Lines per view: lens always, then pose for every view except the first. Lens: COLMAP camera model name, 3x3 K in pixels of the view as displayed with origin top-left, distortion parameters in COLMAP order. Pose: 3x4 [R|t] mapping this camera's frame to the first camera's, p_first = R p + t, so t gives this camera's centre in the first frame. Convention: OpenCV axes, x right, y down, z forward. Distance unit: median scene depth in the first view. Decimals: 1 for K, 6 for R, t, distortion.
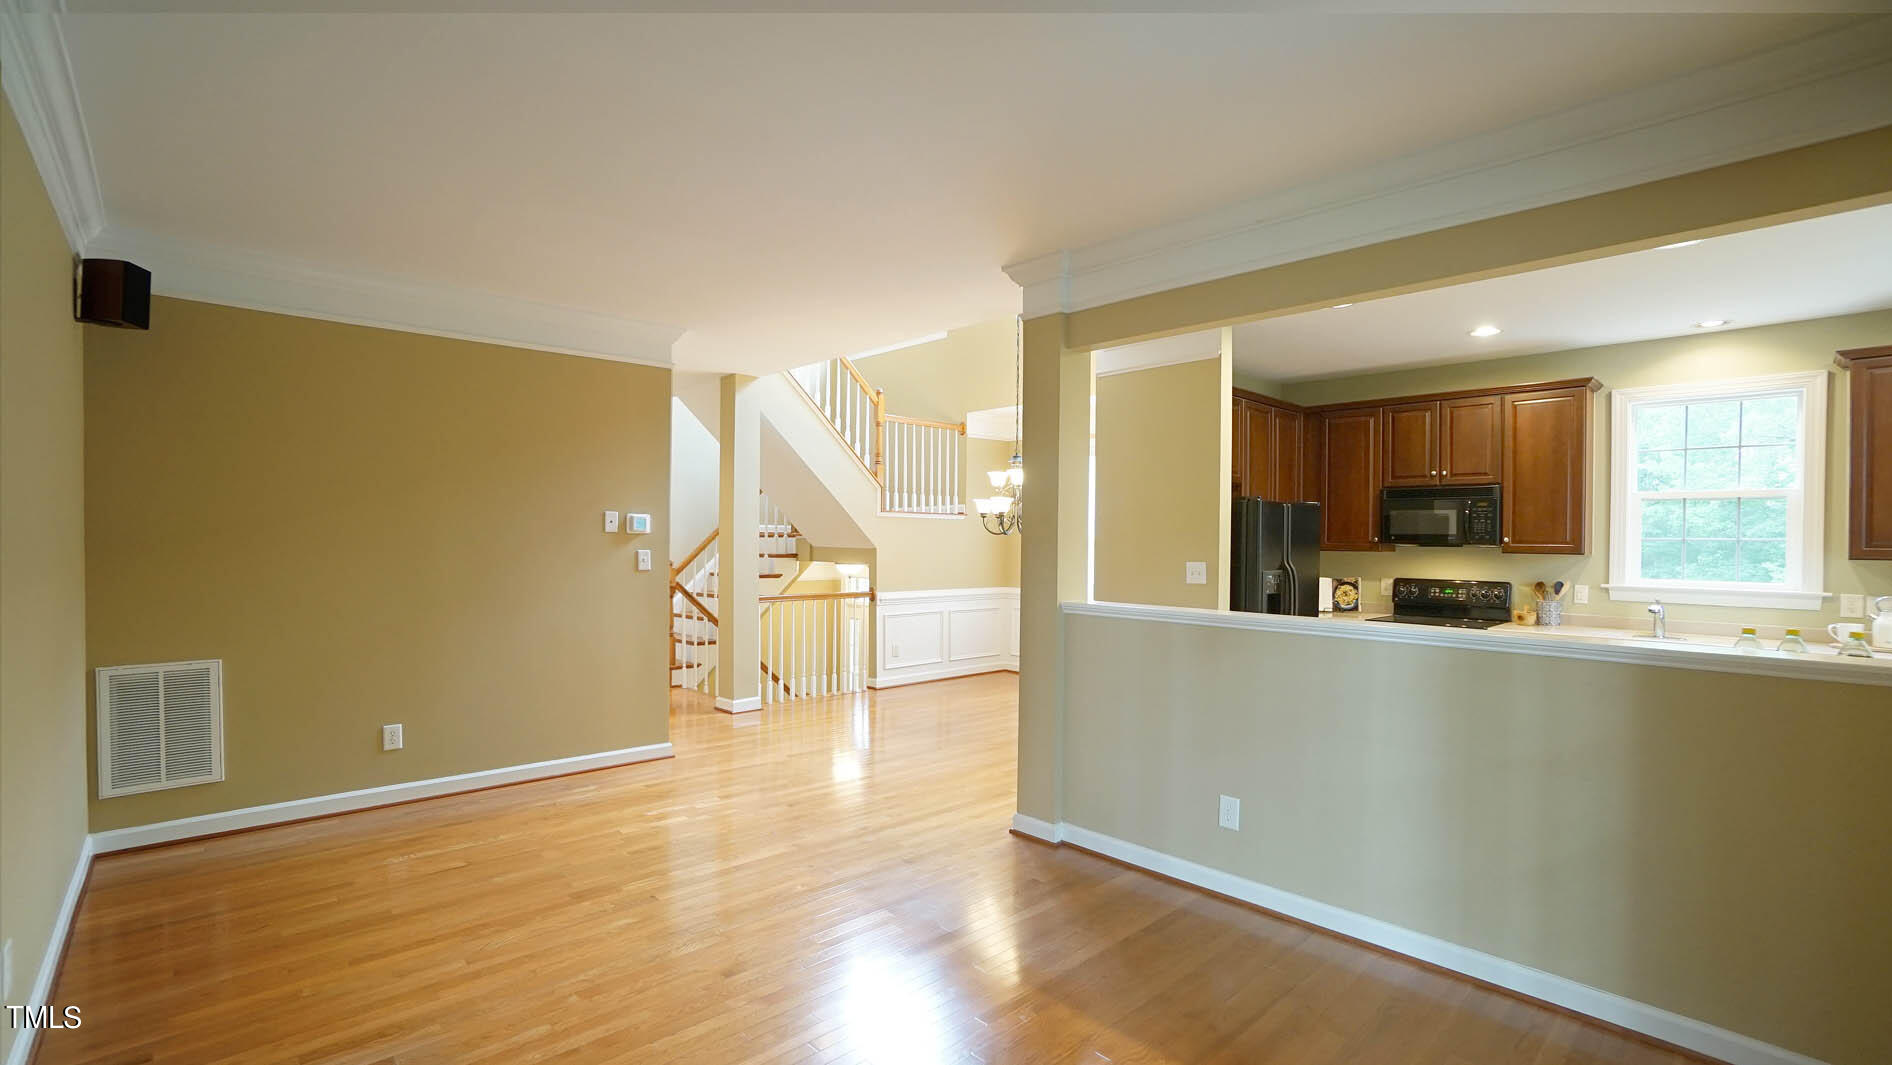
lens RADIAL K [[845.6, 0, 942.9], [0, 845.6, 540.5], [0, 0, 1]] dist [-0.054112, 0.025175]
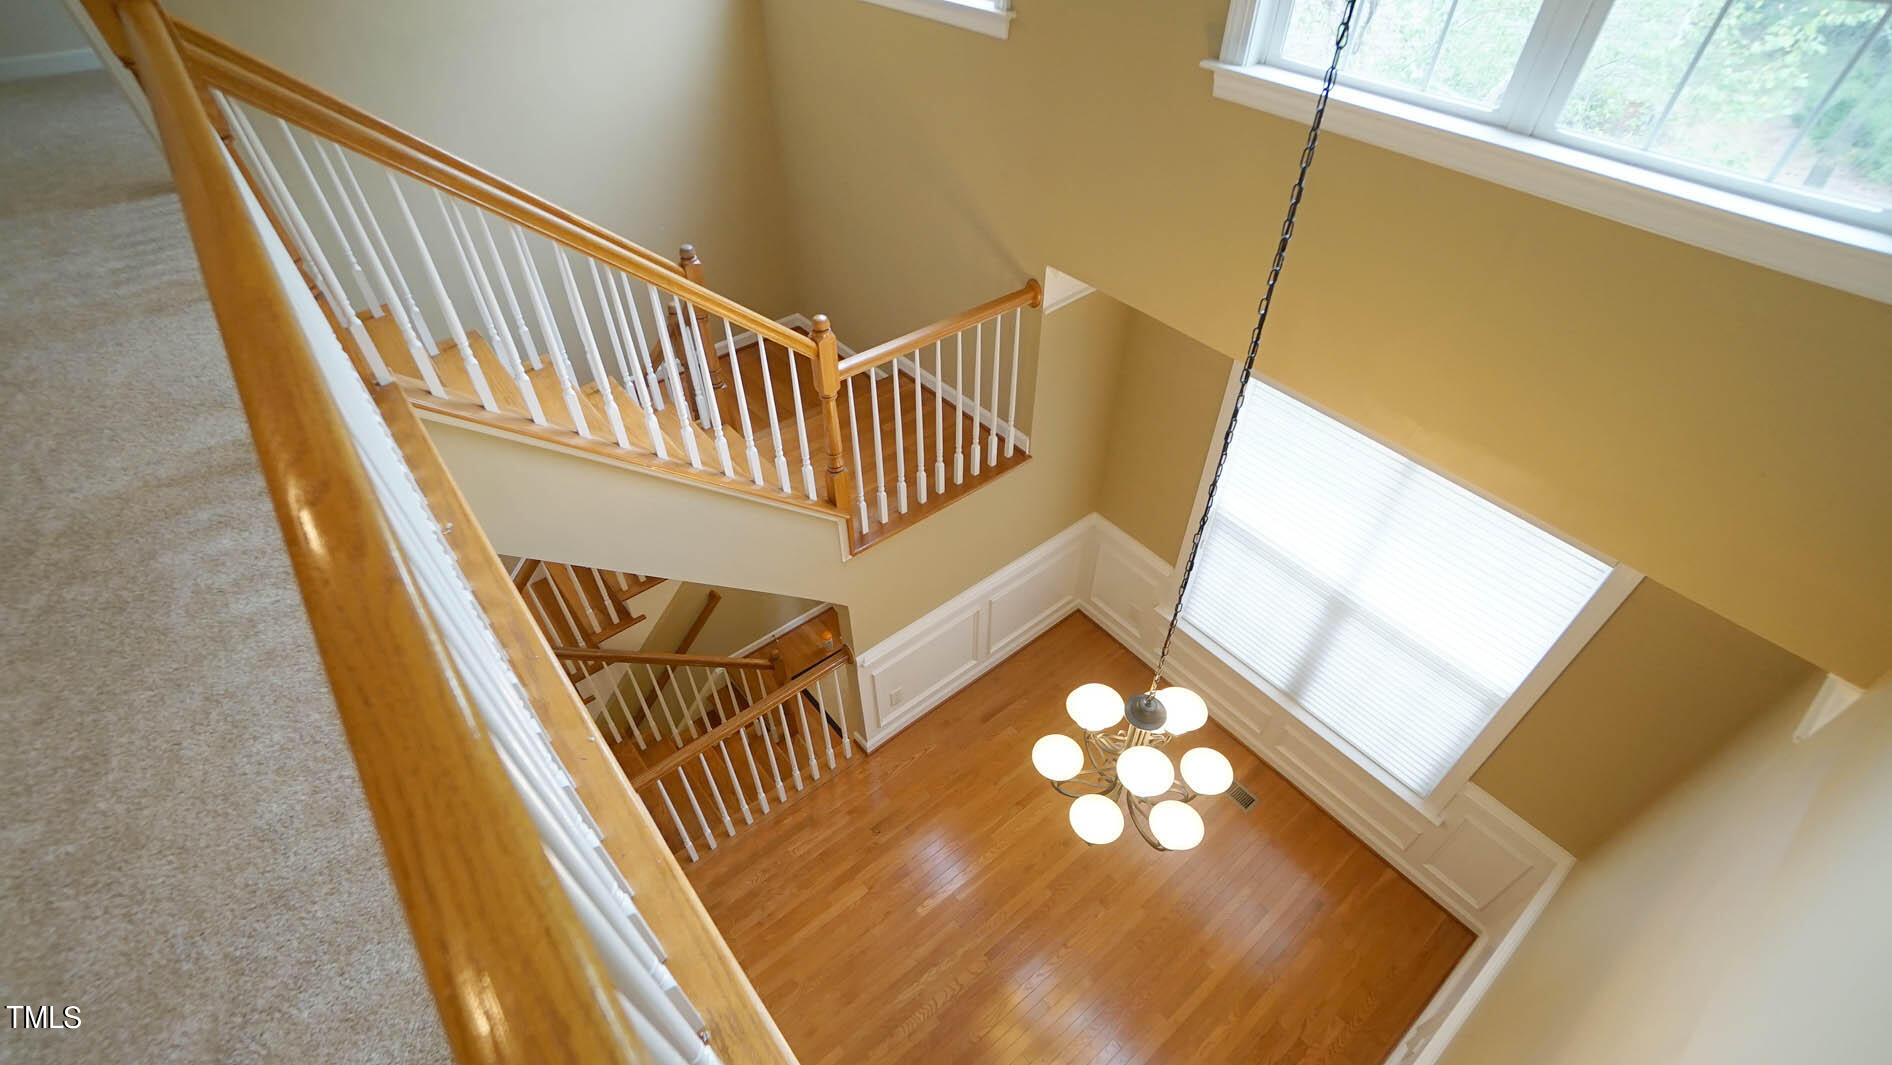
lens RADIAL K [[837.1, 0, 935.7], [0, 837.1, 540.2], [0, 0, 1]] dist [-0.036343, 0.000916]
pose [[0.997353, 0.037052, -0.062563, 0.006903], [0.017125, 0.716528, 0.697348, -0.499301], [0.070666, -0.696573, 0.713997, 0.889277]]
